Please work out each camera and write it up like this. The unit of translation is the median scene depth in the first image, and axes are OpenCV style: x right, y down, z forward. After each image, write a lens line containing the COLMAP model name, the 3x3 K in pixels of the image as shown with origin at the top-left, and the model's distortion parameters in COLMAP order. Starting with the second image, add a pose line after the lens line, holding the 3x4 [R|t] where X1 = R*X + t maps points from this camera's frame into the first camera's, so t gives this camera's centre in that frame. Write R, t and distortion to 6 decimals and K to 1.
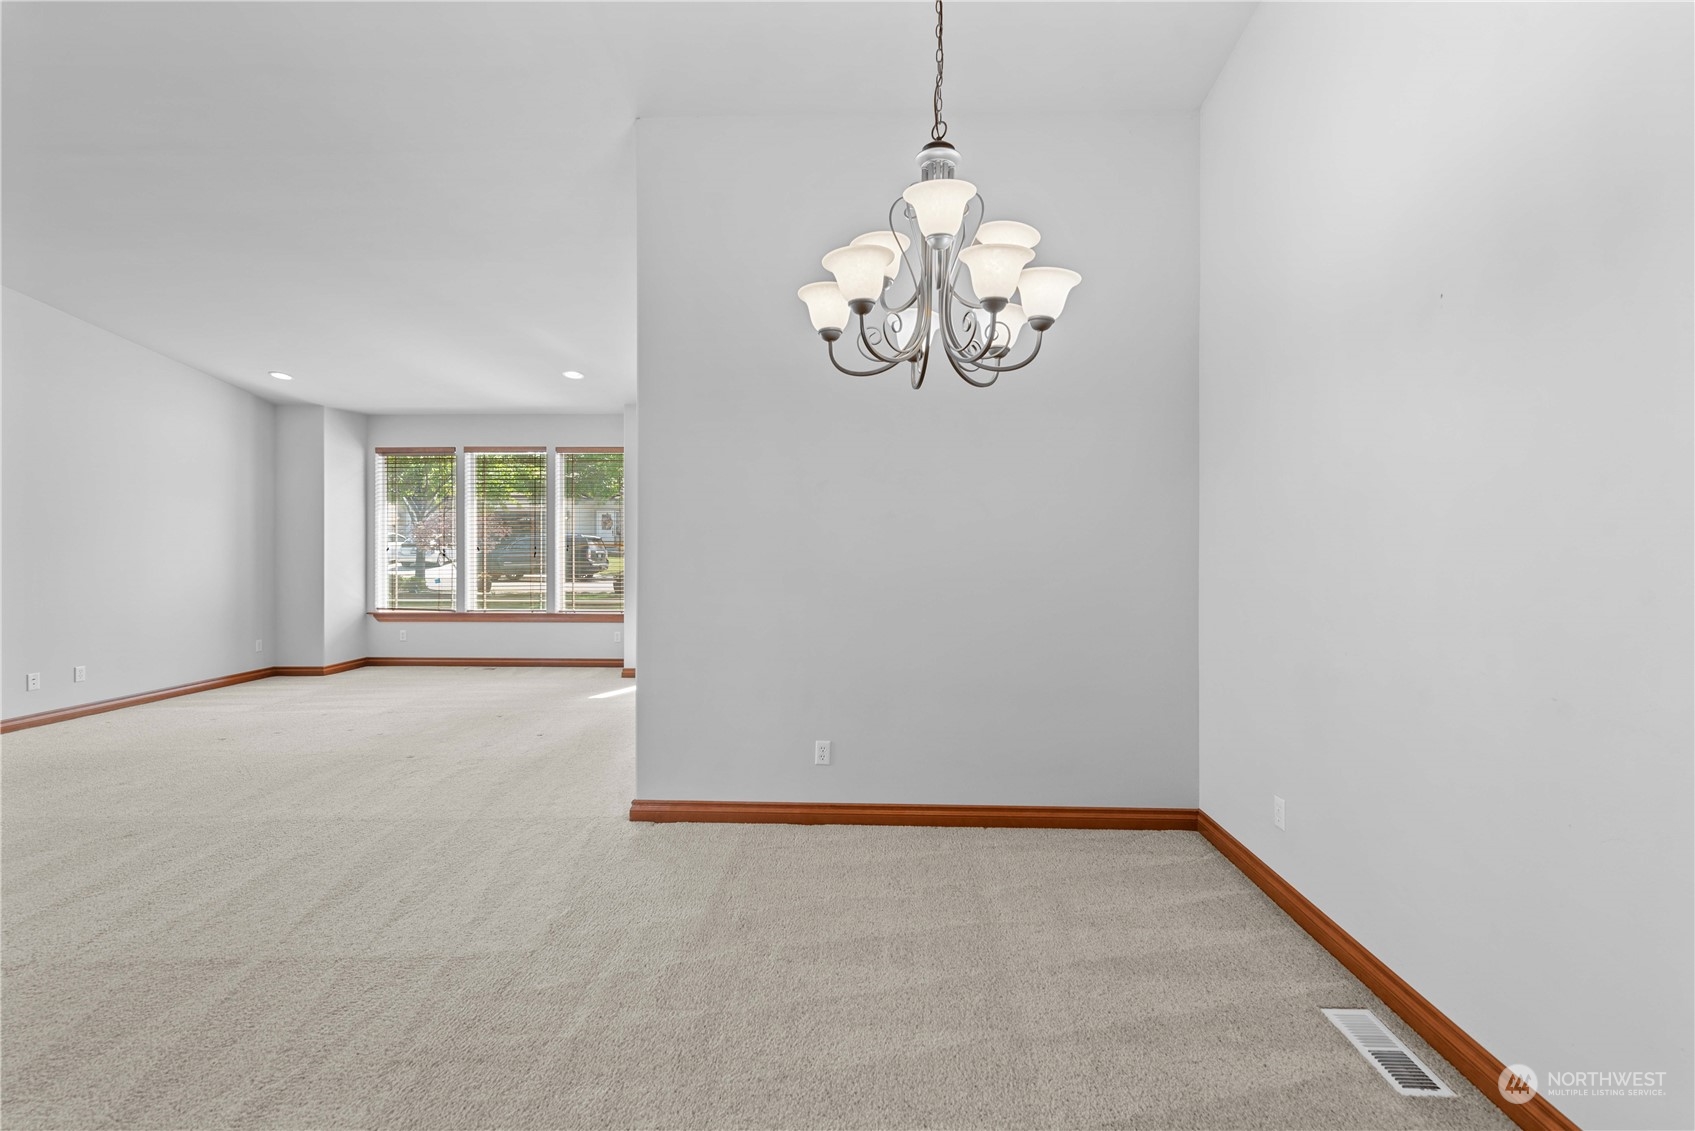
lens RADIAL K [[731.7, 0, 853.1], [0, 731.7, 547.5], [0, 0, 1]] dist [-0.000846, 0.000101]
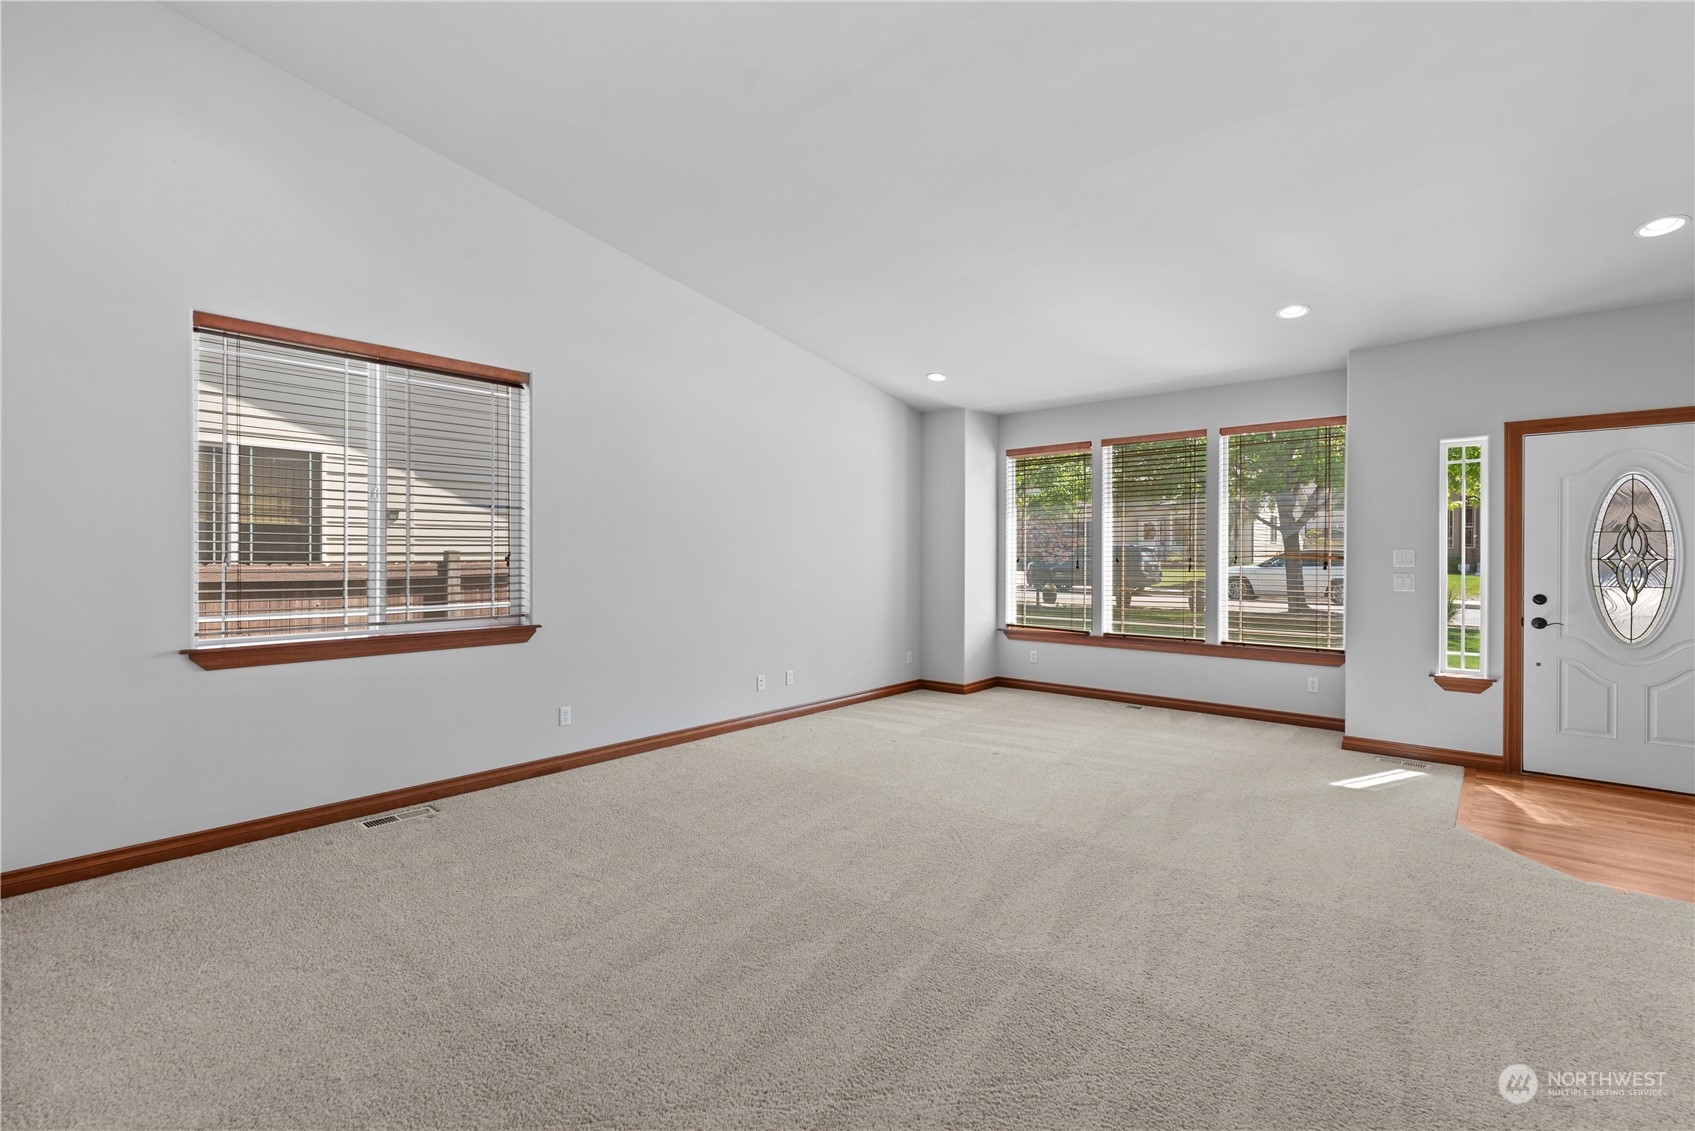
lens RADIAL K [[731.7, 0, 853.1], [0, 731.7, 547.5], [0, 0, 1]] dist [-0.000846, 0.000101]
pose [[0.777024, -0.007251, -0.629430, -0.231263], [-0.002209, 0.999896, -0.014245, -0.000439], [0.629468, 0.012459, 0.776927, 0.168815]]
